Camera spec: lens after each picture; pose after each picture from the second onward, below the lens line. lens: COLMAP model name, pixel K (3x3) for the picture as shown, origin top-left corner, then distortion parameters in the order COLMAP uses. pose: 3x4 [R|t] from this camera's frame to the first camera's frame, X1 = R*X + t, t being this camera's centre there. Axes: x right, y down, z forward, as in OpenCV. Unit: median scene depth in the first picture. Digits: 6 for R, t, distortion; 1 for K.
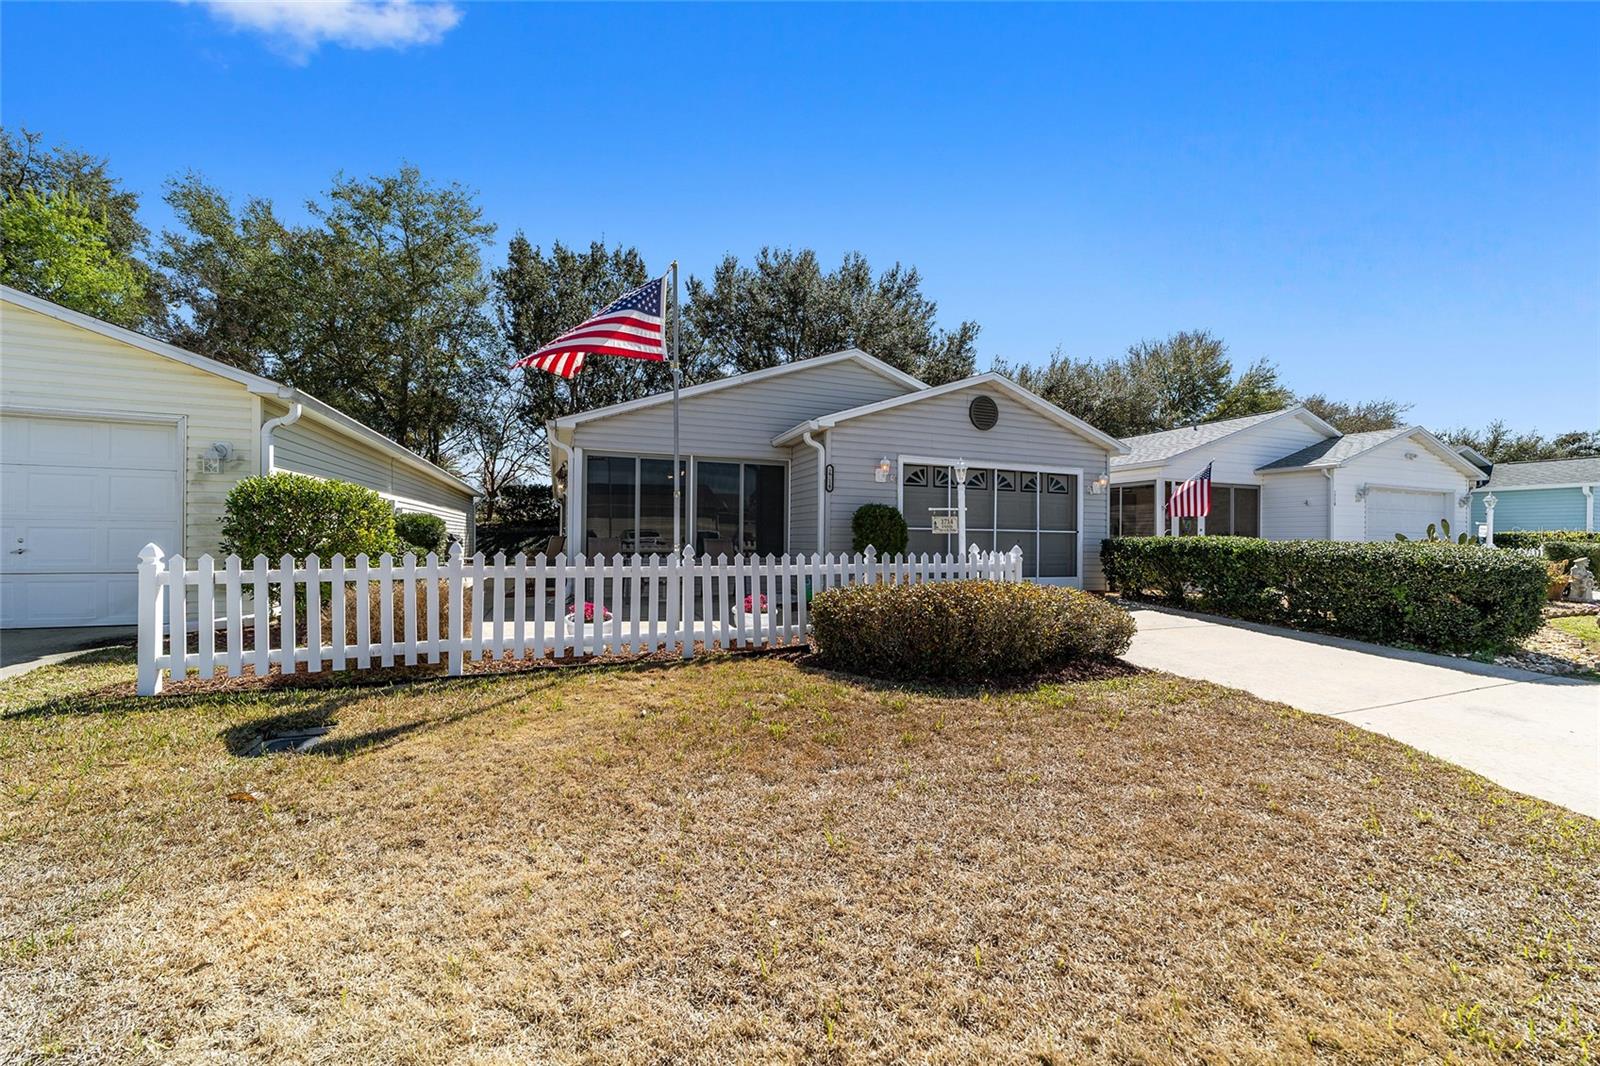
lens RADIAL K [[617.7, 0, 805.0], [0, 617.7, 536.9], [0, 0, 1]] dist [-0.009645, 0.006290]
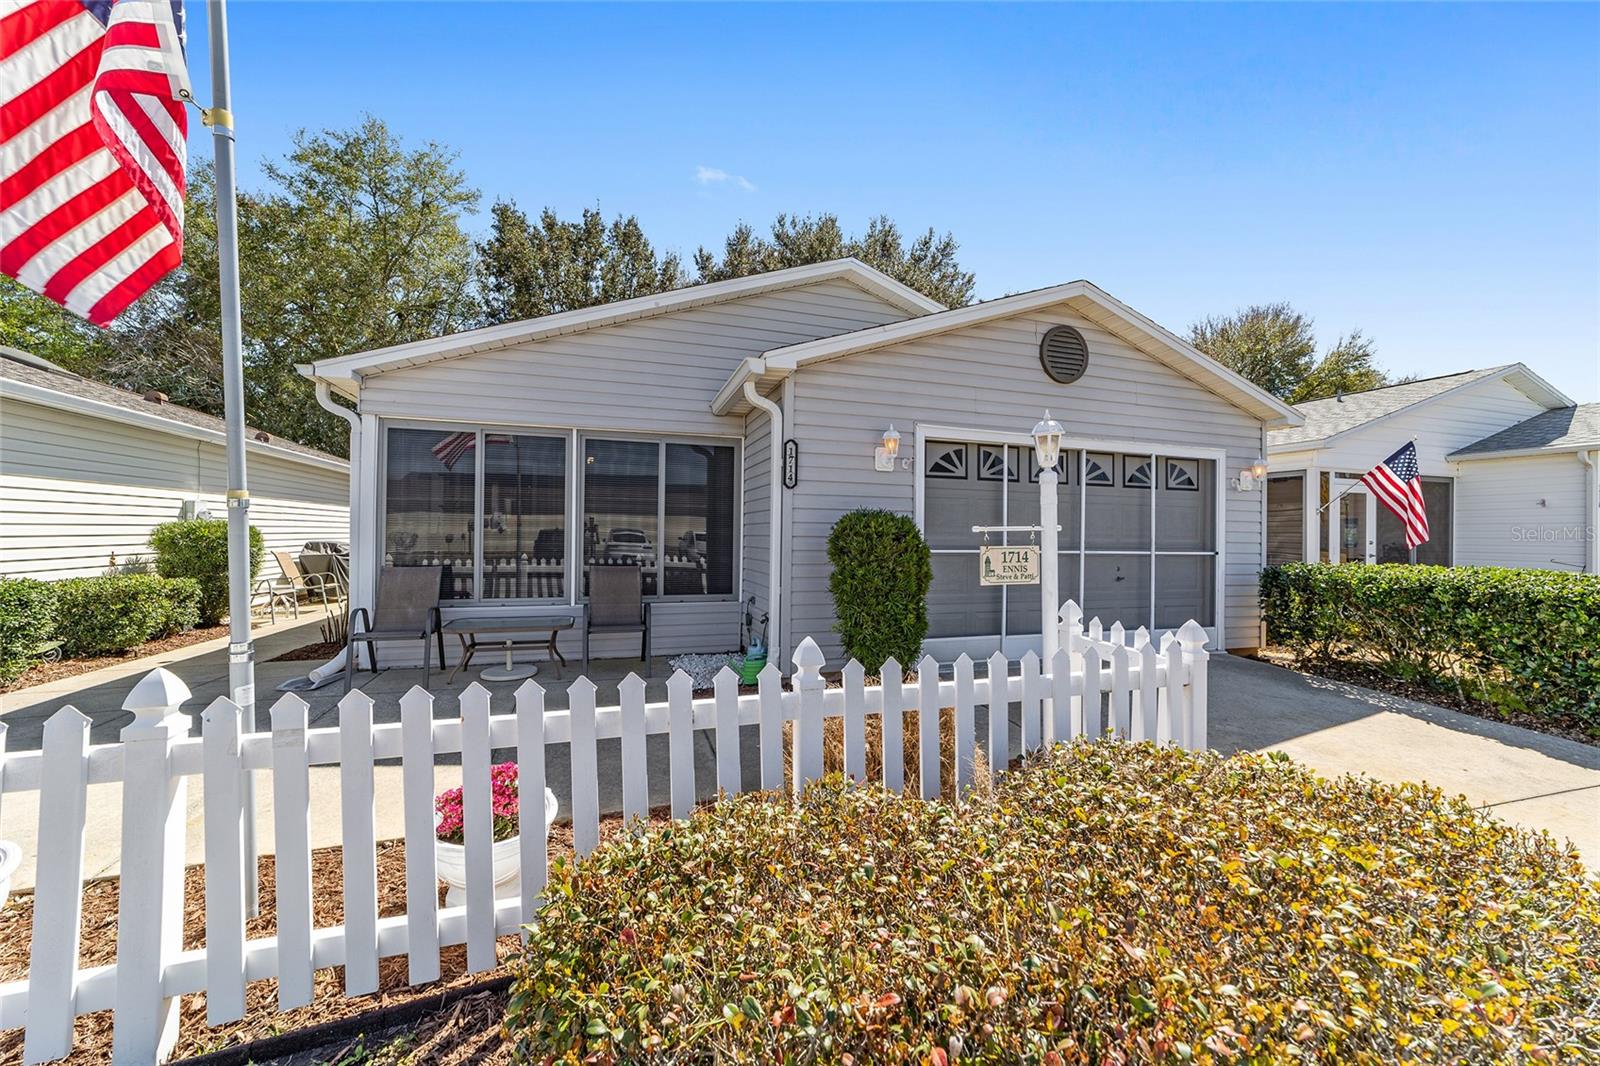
lens RADIAL K [[617.7, 0, 798.0], [0, 617.7, 533.1], [0, 0, 1]] dist [-0.009645, 0.006290]
pose [[0.997798, 0.003619, -0.066225, 0.069115], [-0.003479, 0.999991, 0.002239, -0.027564], [0.066232, -0.002004, 0.997802, 0.362506]]
